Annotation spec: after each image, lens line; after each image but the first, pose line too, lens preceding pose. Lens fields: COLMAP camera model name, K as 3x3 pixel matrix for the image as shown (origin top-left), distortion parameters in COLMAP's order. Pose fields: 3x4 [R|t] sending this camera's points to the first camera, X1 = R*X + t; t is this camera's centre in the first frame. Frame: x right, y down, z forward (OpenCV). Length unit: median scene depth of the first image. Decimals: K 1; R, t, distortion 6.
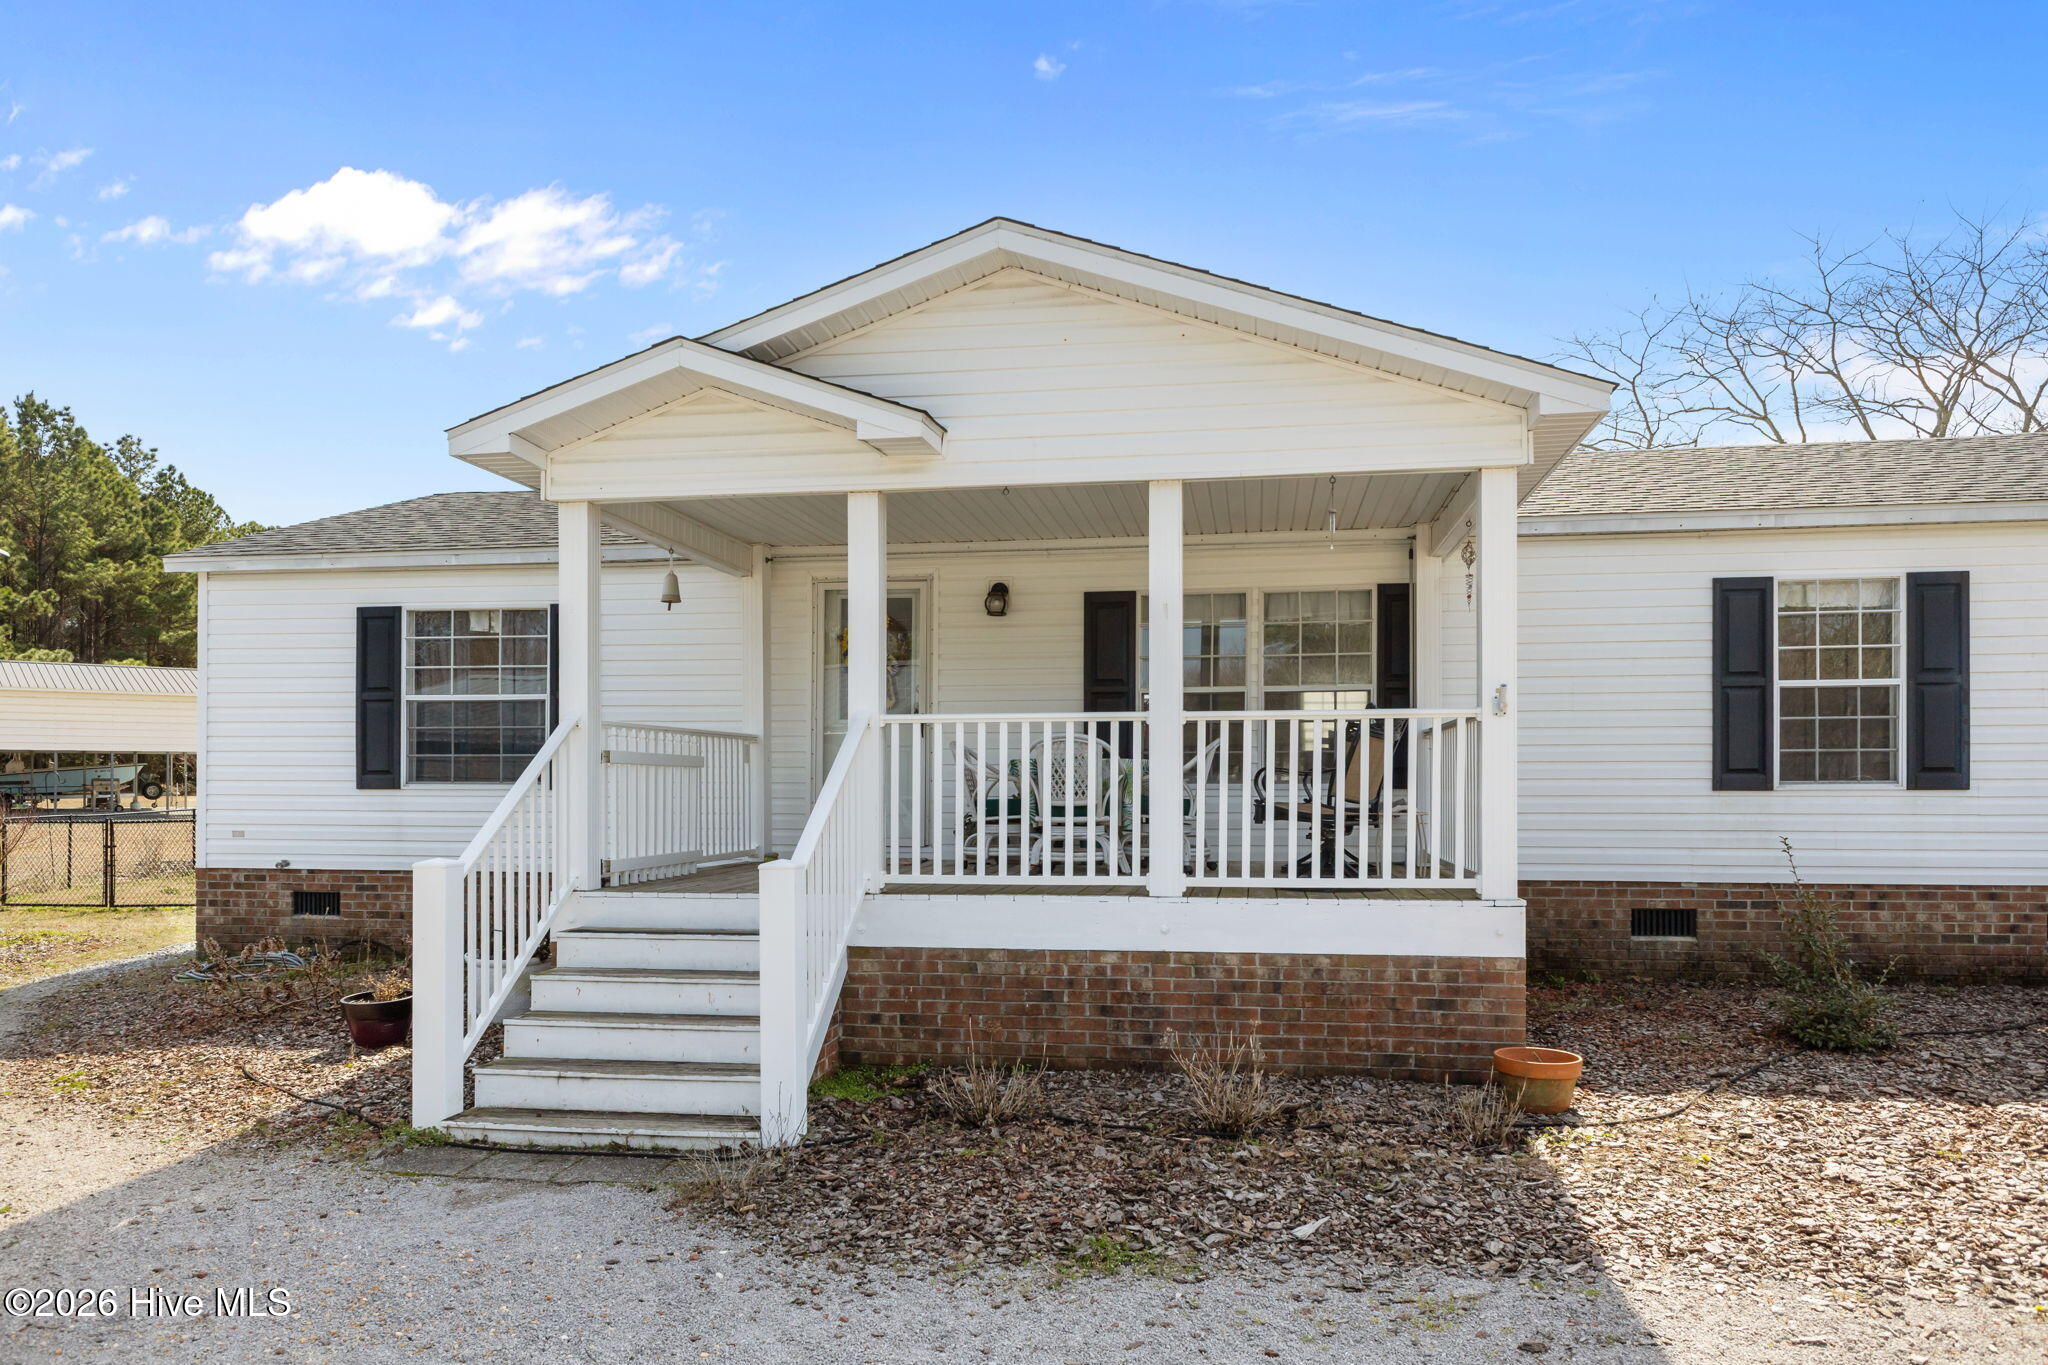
lens RADIAL K [[1437.1, 0, 1019.8], [0, 1437.1, 776.5], [0, 0, 1]] dist [0.024164, -0.035745]
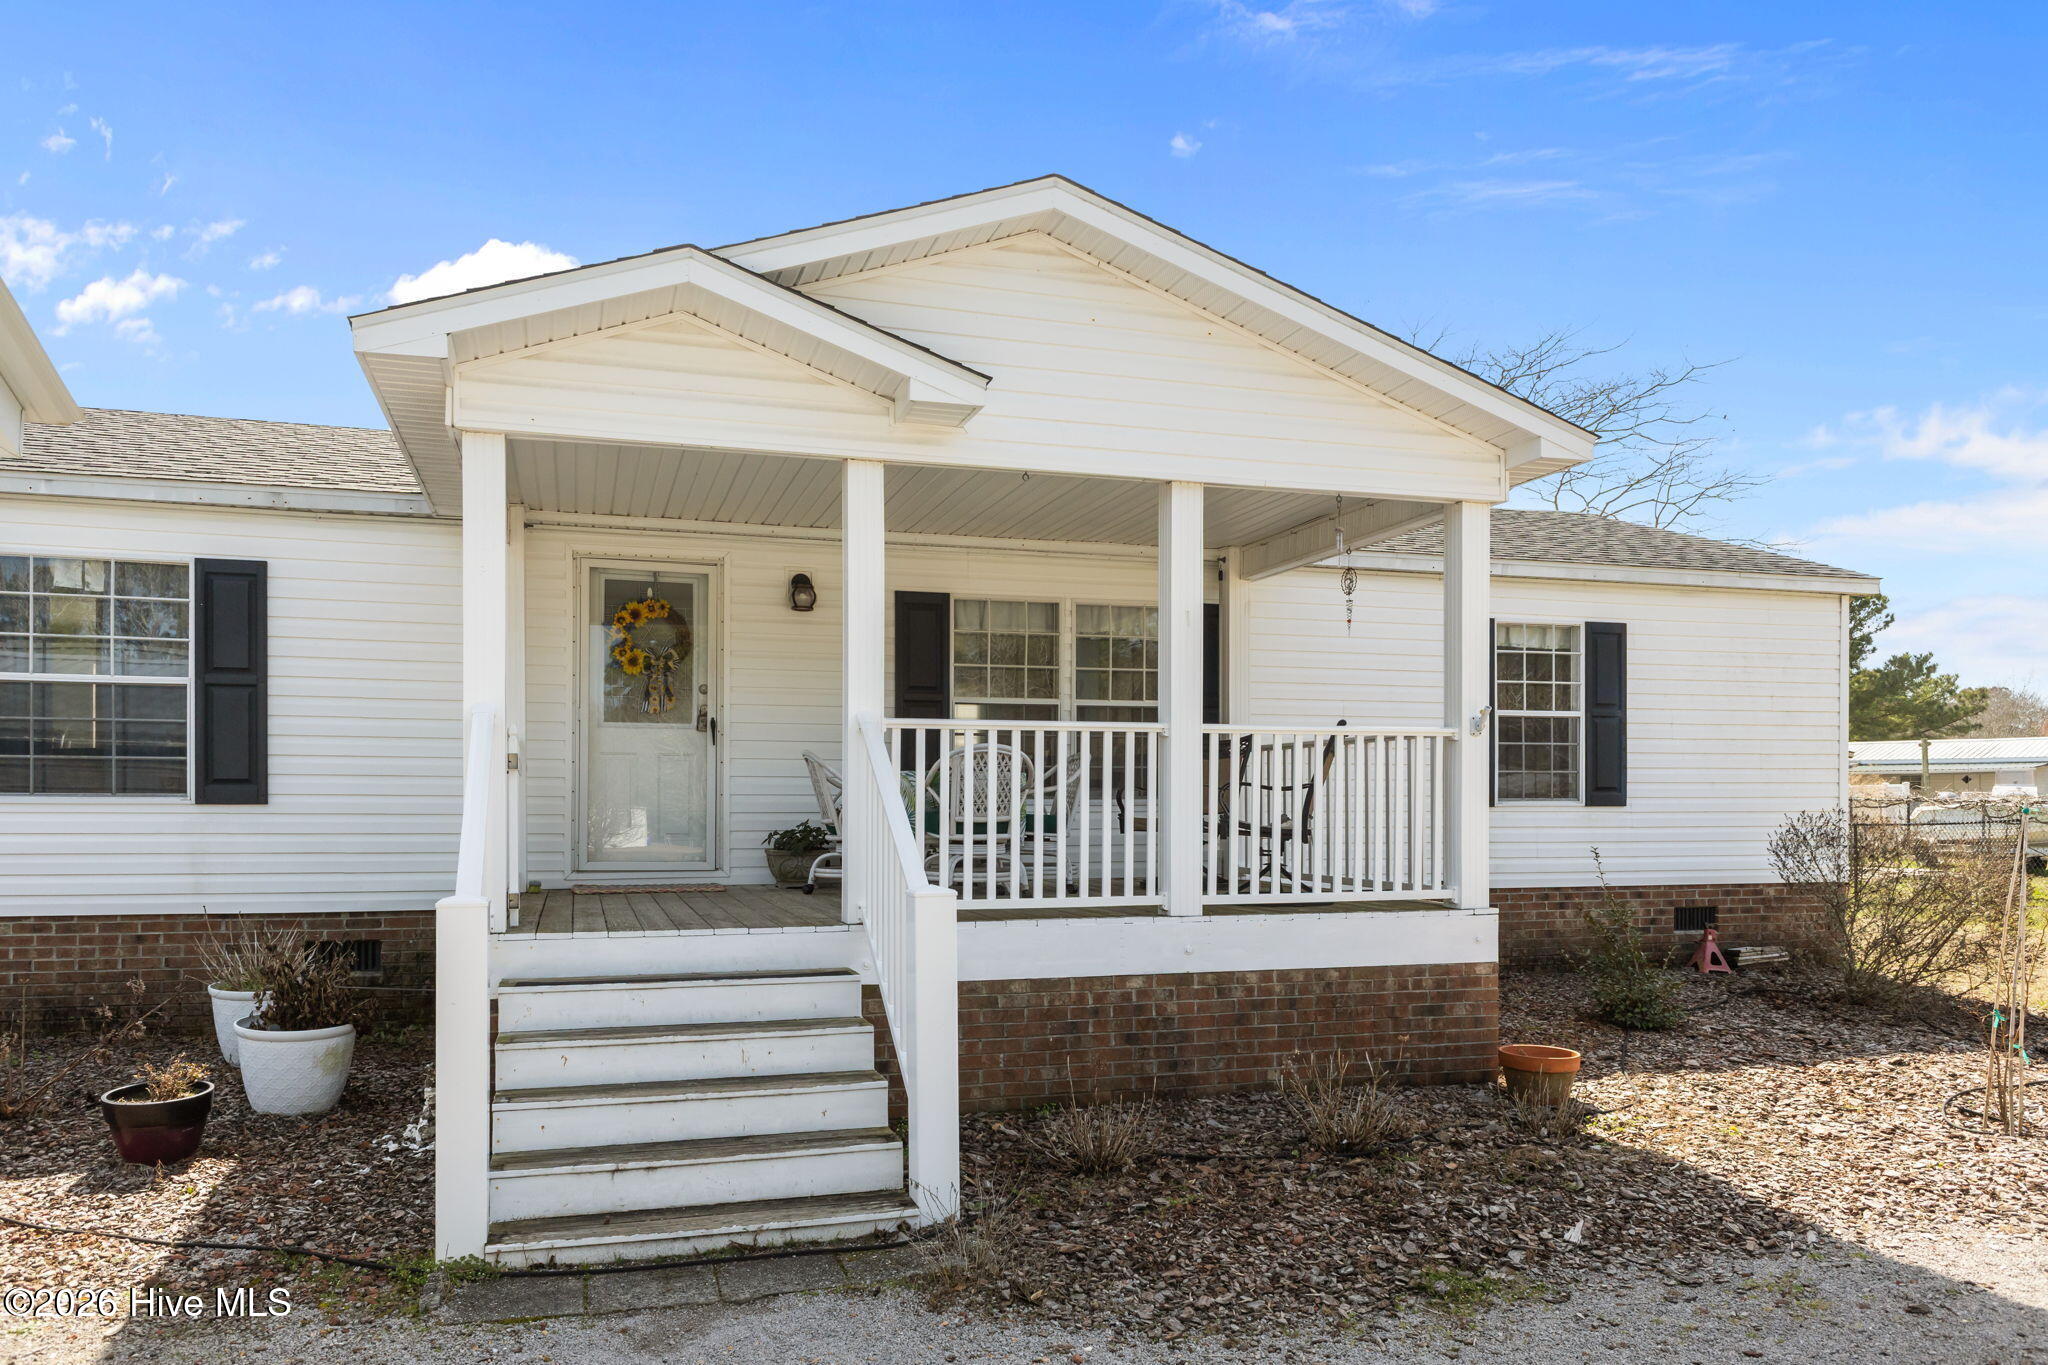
lens RADIAL K [[1469.7, 0, 1025.6], [0, 1469.7, 801.1], [0, 0, 1]] dist [0.016321, -0.001646]
pose [[0.894923, 0.002785, 0.446212, -0.417874], [-0.005219, 0.999977, 0.004226, 0.003159], [-0.446191, -0.006111, 0.894917, 0.163360]]
